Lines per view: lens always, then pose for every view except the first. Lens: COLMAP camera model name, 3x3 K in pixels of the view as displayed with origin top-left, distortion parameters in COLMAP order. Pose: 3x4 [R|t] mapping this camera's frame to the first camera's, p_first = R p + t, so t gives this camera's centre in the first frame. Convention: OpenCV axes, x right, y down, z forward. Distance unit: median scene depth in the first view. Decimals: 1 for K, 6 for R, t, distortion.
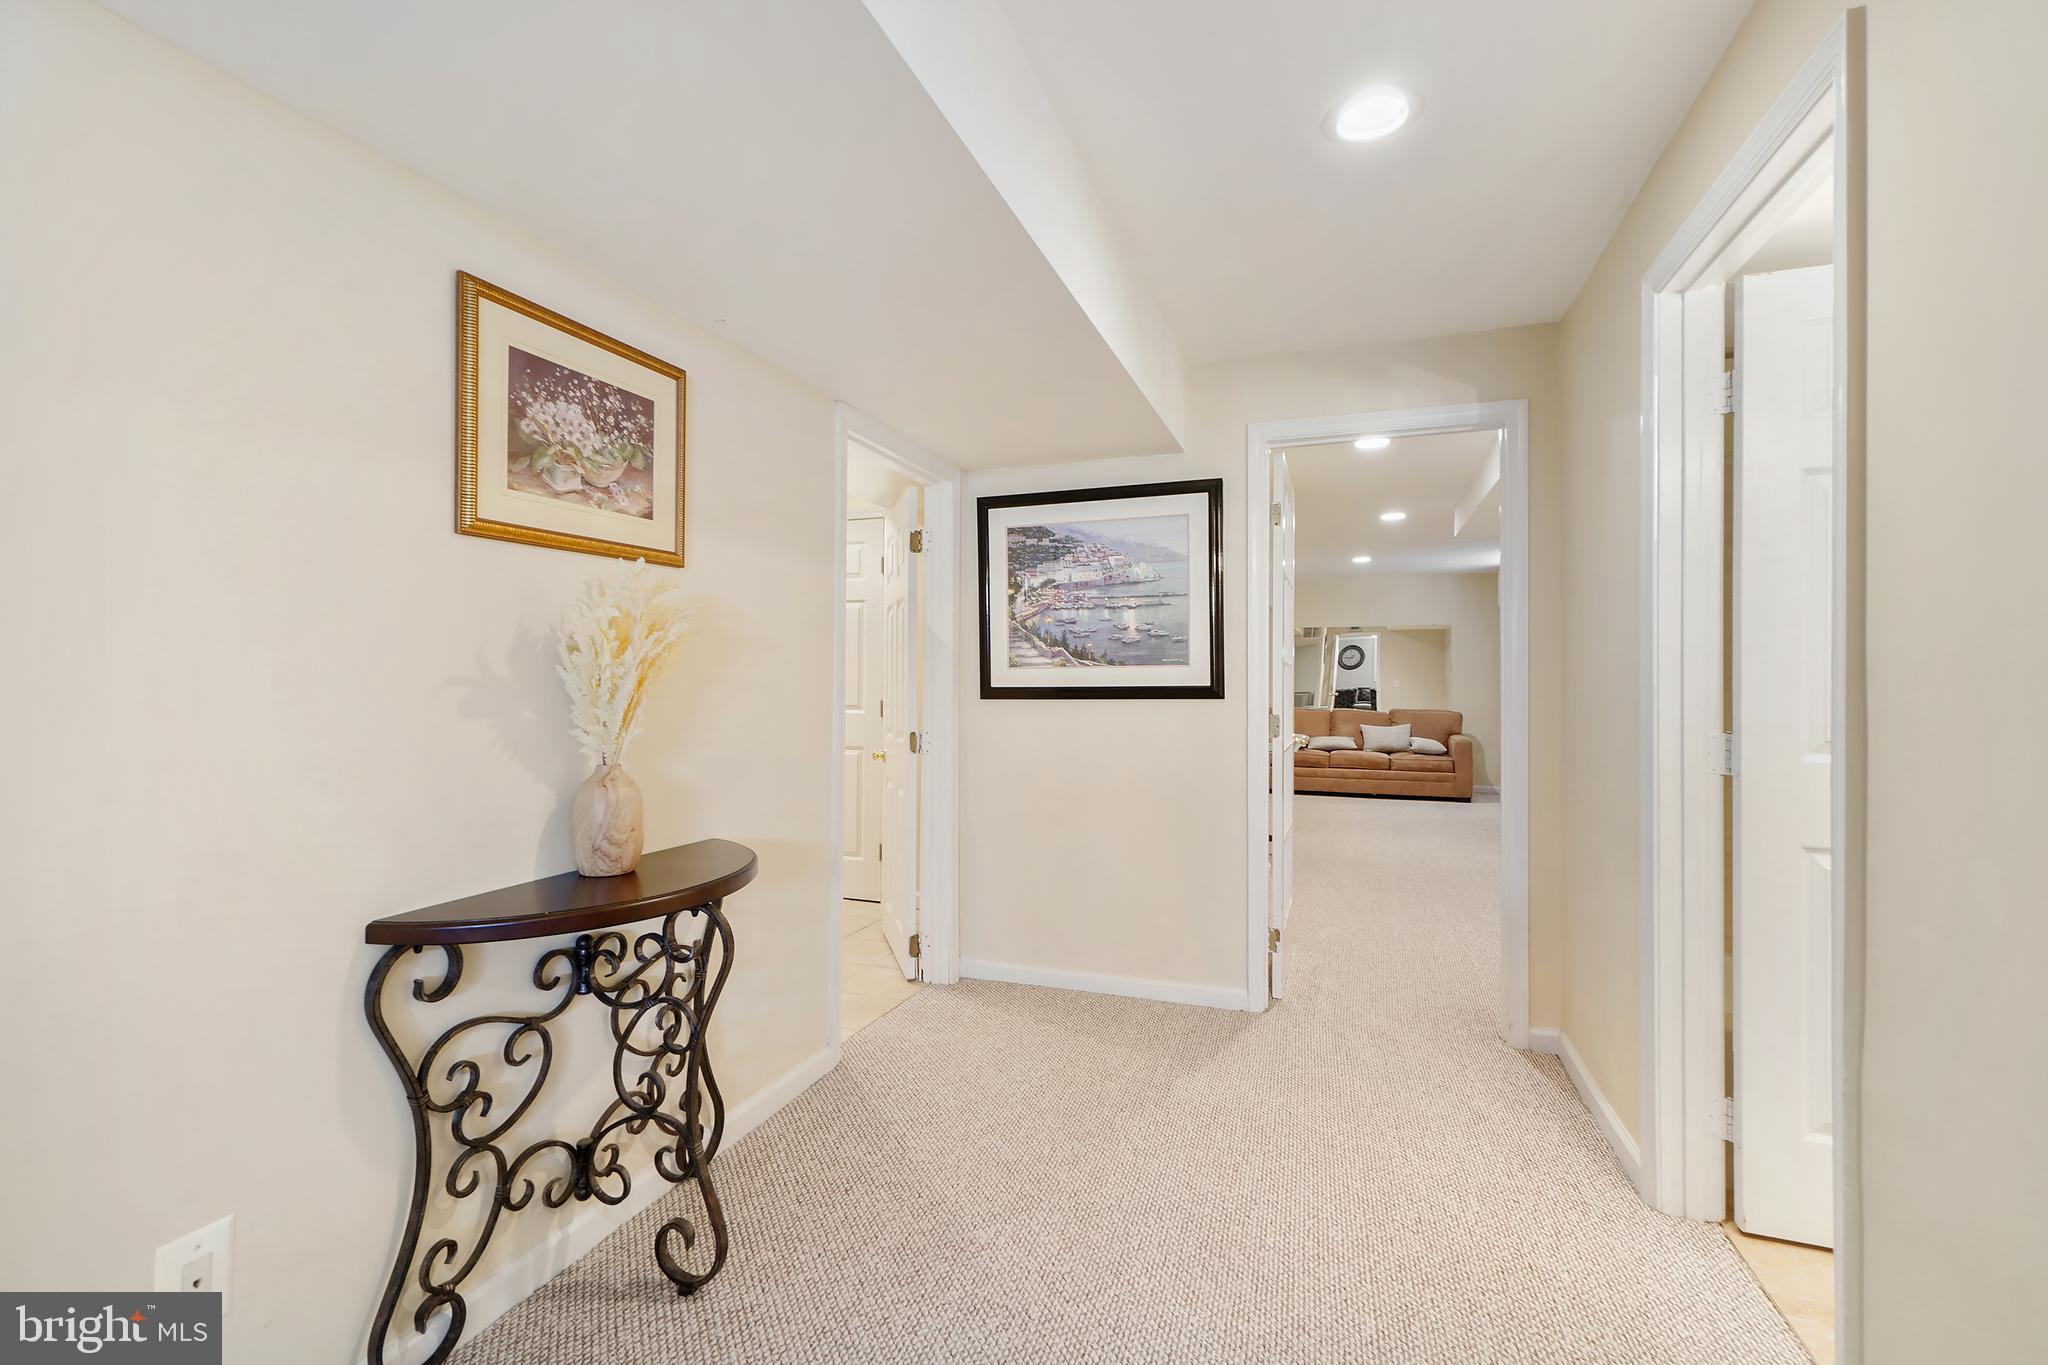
lens RADIAL K [[905.5, 0, 1018.8], [0, 905.5, 676.3], [0, 0, 1]] dist [0.014174, 0.000573]
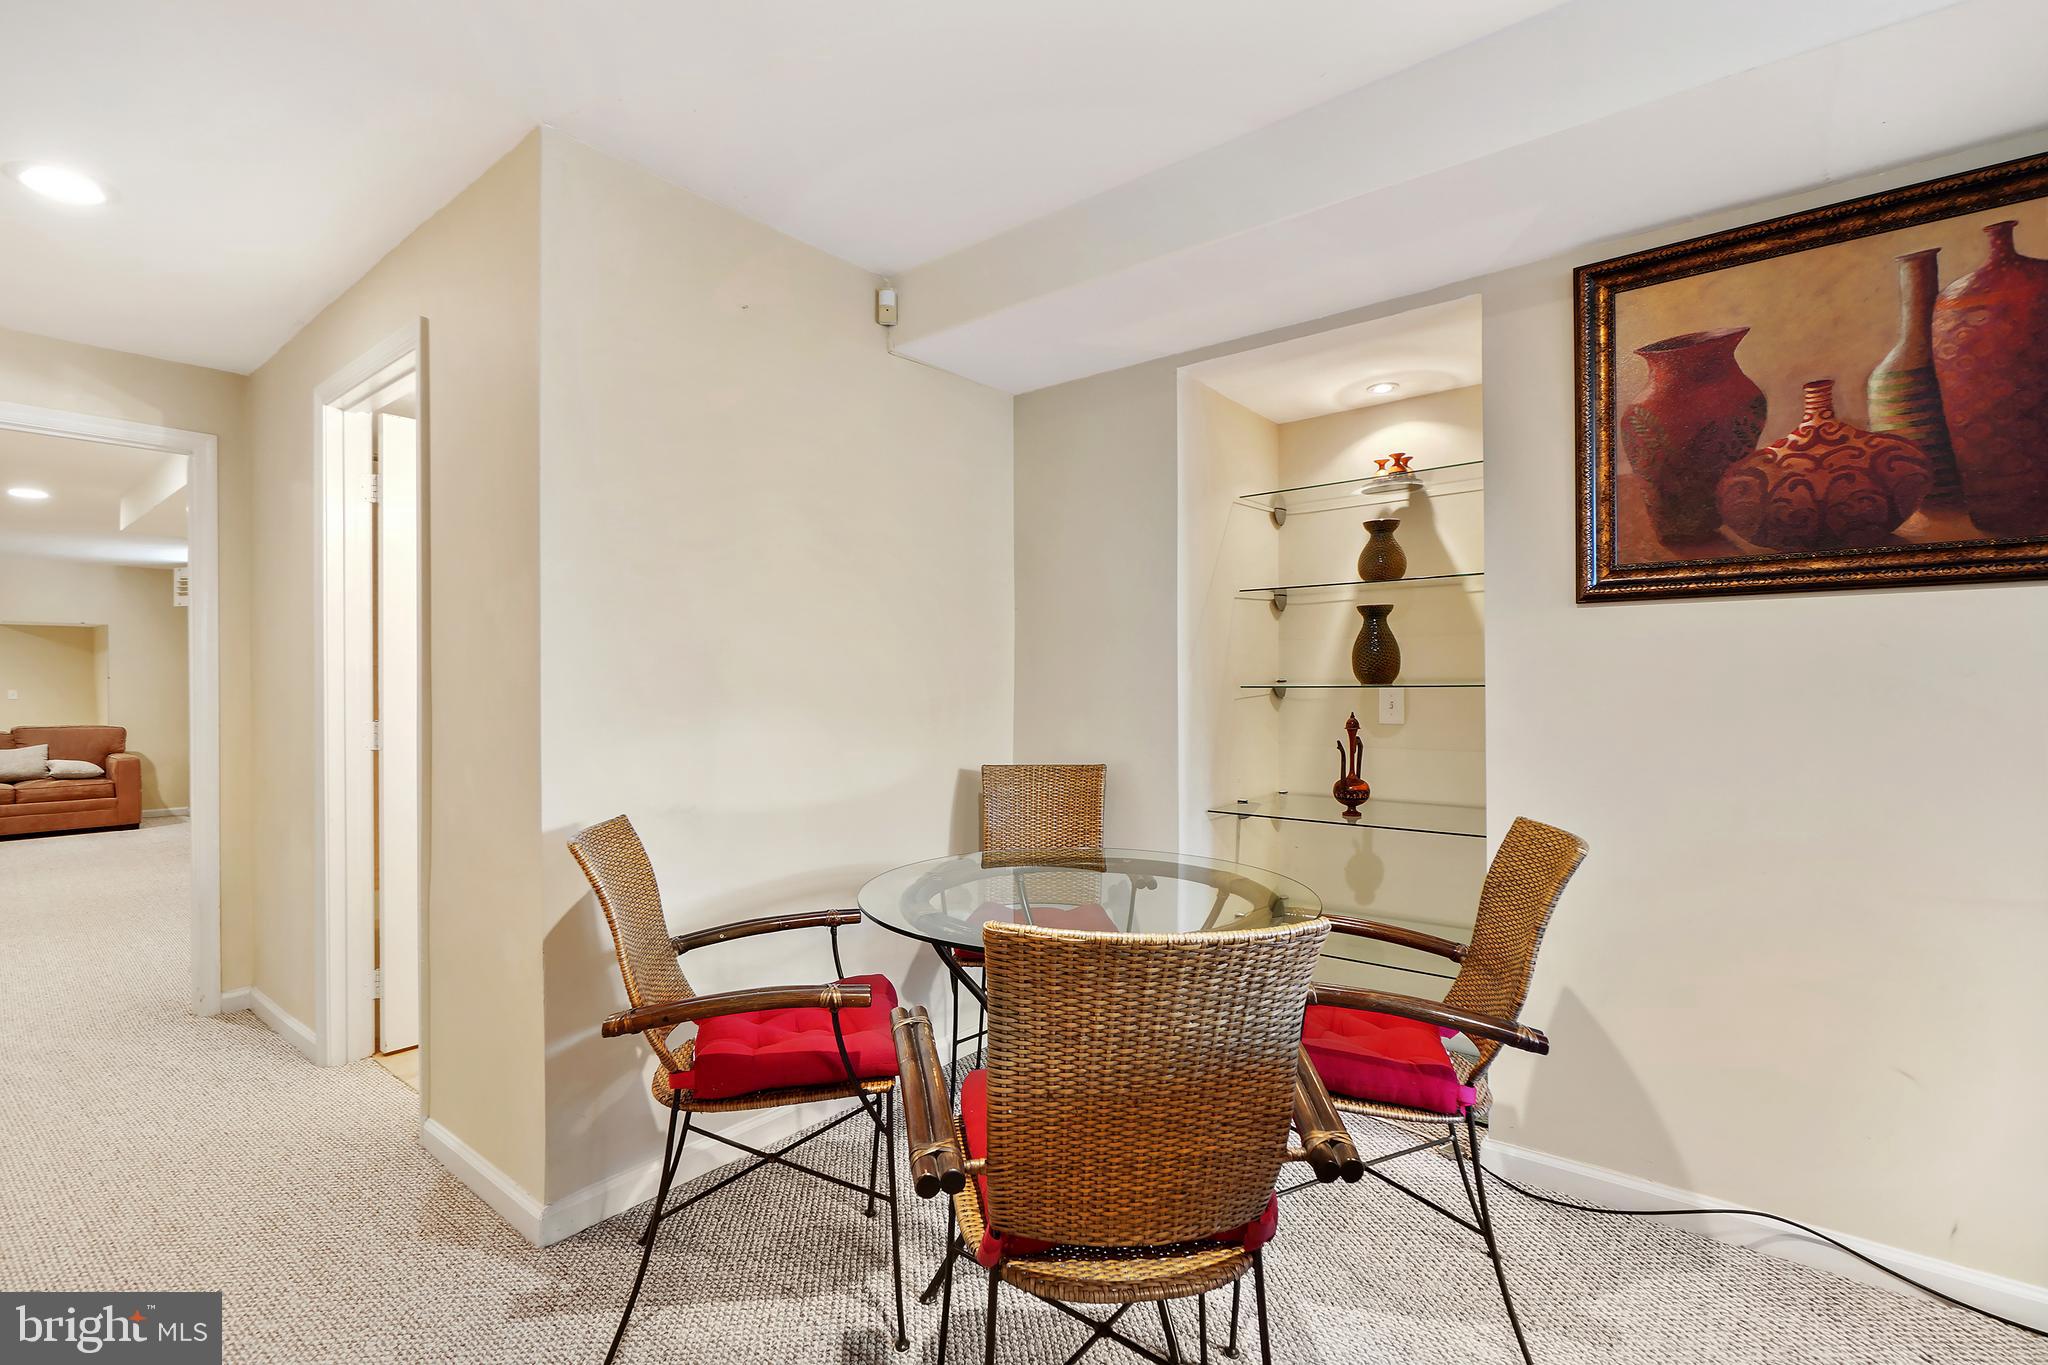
lens RADIAL K [[944.6, 0, 1024.0], [0, 944.6, 682.5], [0, 0, 1]] dist [-0.001275, 0.000155]
pose [[0.339821, -0.002529, 0.940487, -0.110046], [0.004811, 0.999988, 0.000950, 0.001147], [-0.940478, 0.004202, 0.339829, -0.183591]]
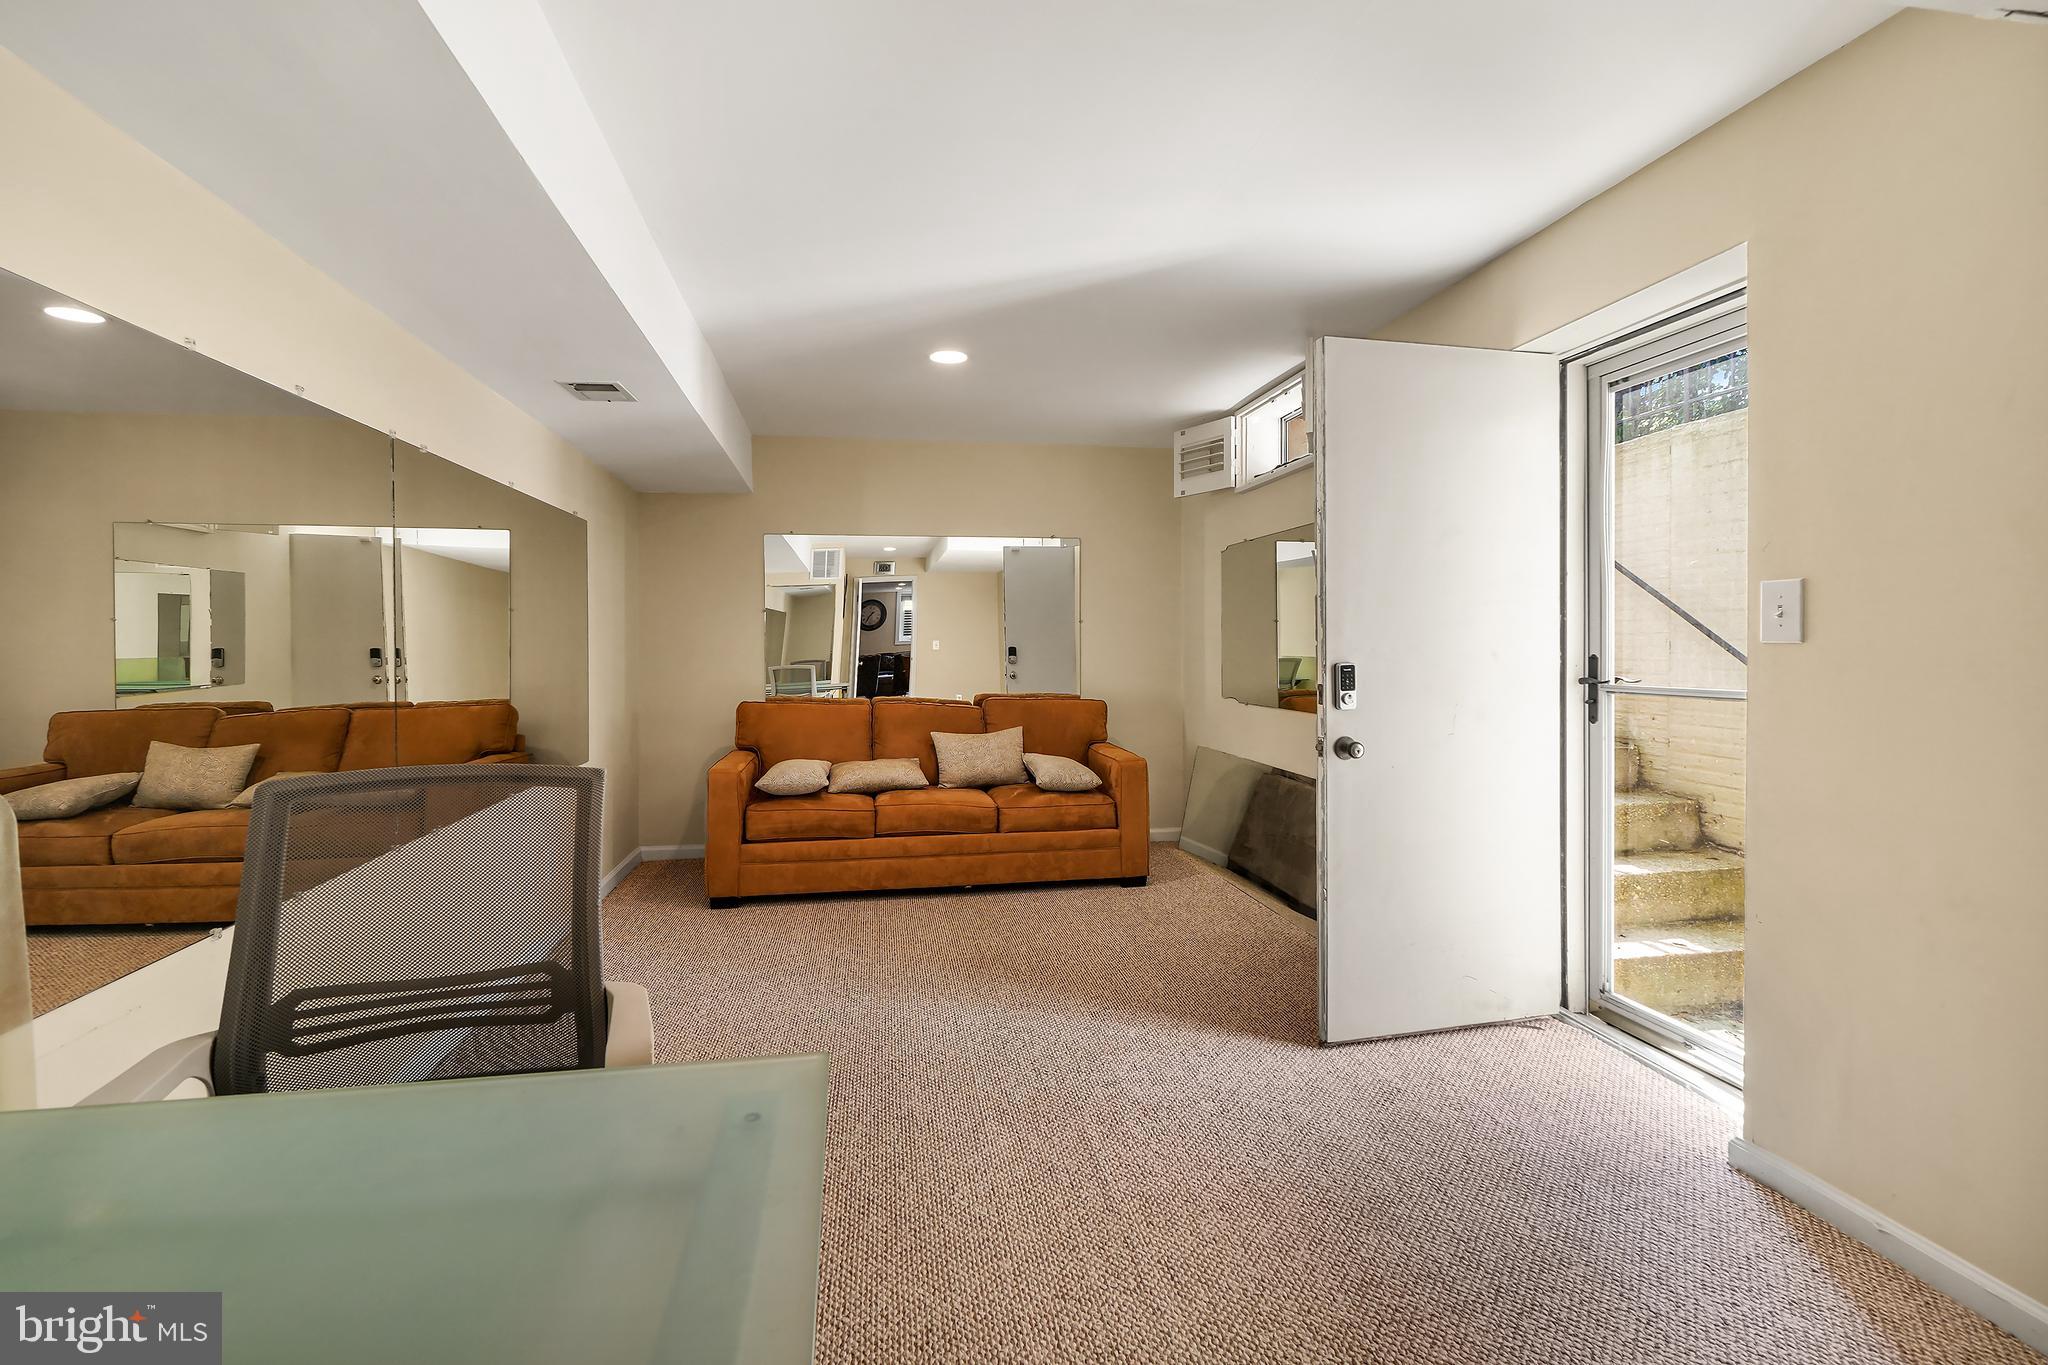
lens RADIAL K [[905.5, 0, 1018.8], [0, 905.5, 676.3], [0, 0, 1]] dist [0.014174, 0.000573]
pose [[0.865347, -0.033669, 0.500041, 0.296614], [0.012239, 0.998863, 0.046075, 0.000165], [-0.501024, -0.033751, 0.864775, 0.946808]]
